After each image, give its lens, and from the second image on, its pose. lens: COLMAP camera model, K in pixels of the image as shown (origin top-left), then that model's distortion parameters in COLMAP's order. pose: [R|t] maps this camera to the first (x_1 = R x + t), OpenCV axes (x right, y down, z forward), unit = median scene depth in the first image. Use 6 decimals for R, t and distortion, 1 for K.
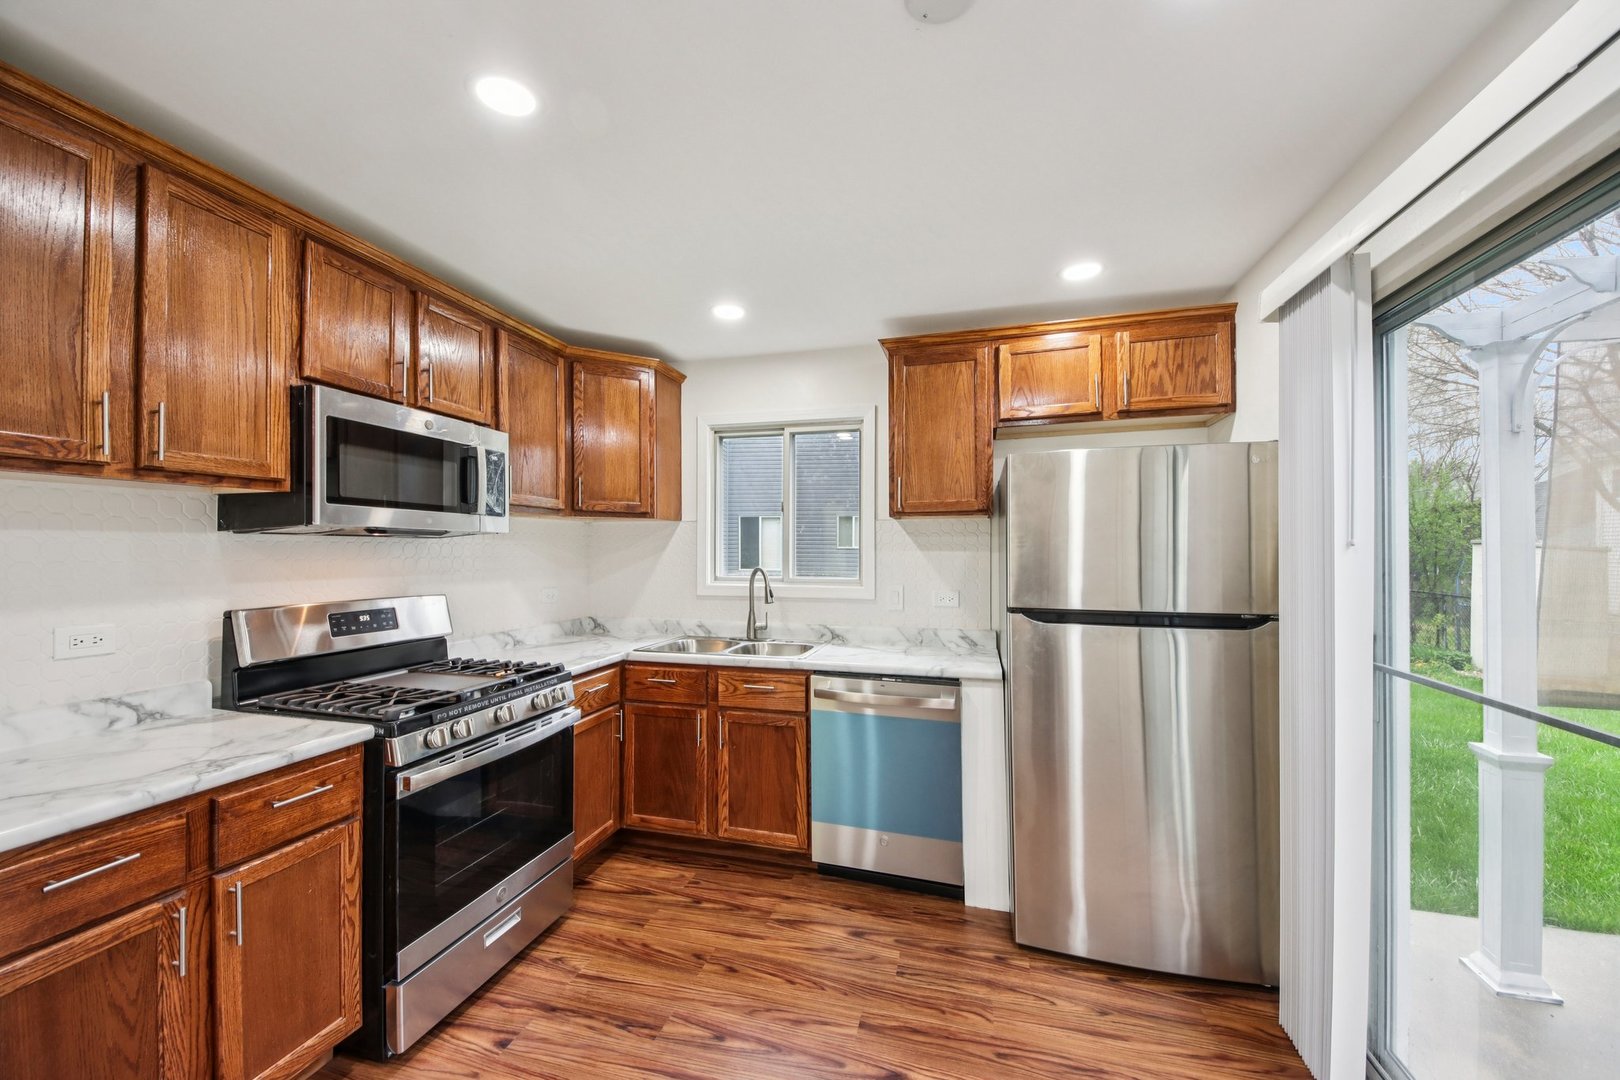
lens RADIAL K [[593.9, 0, 806.3], [0, 593.9, 535.6], [0, 0, 1]] dist [0.029193, -0.026831]
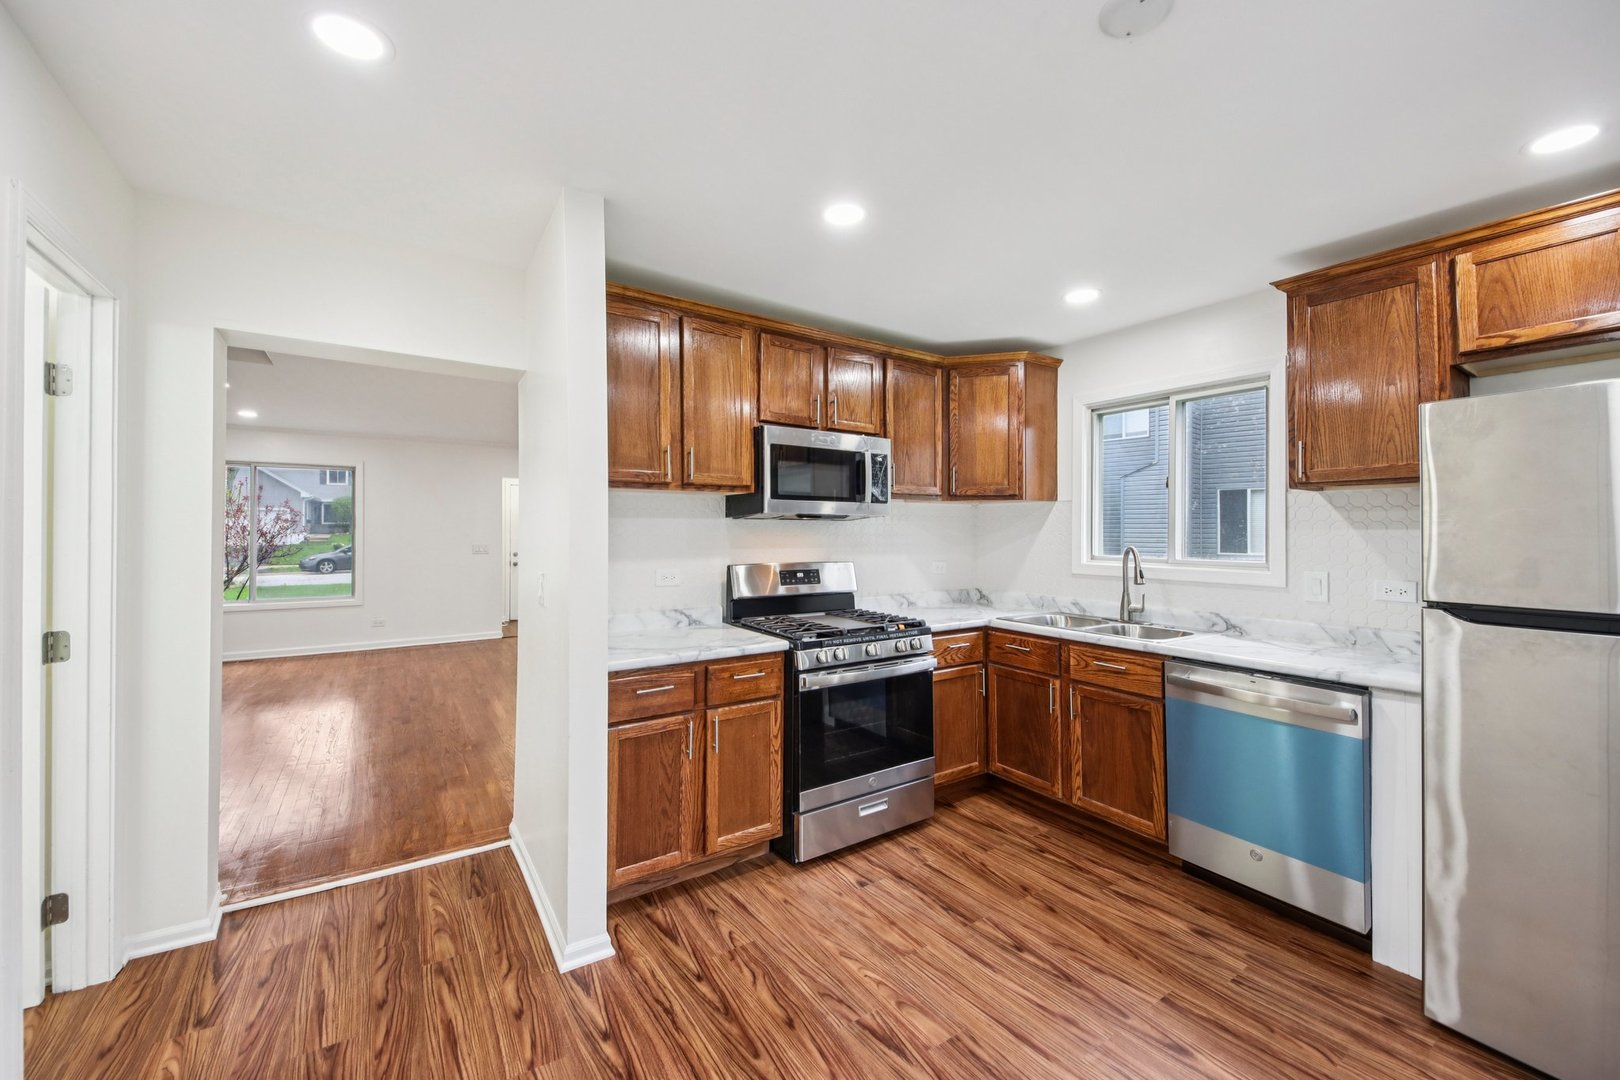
lens RADIAL K [[611.0, 0, 839.3], [0, 611.0, 509.7], [0, 0, 1]] dist [0.000620, -0.024541]
pose [[0.775671, -0.022874, -0.630723, 0.236042], [0.016501, 0.999736, -0.015964, 0.001752], [0.630922, 0.001975, 0.775844, -0.090366]]
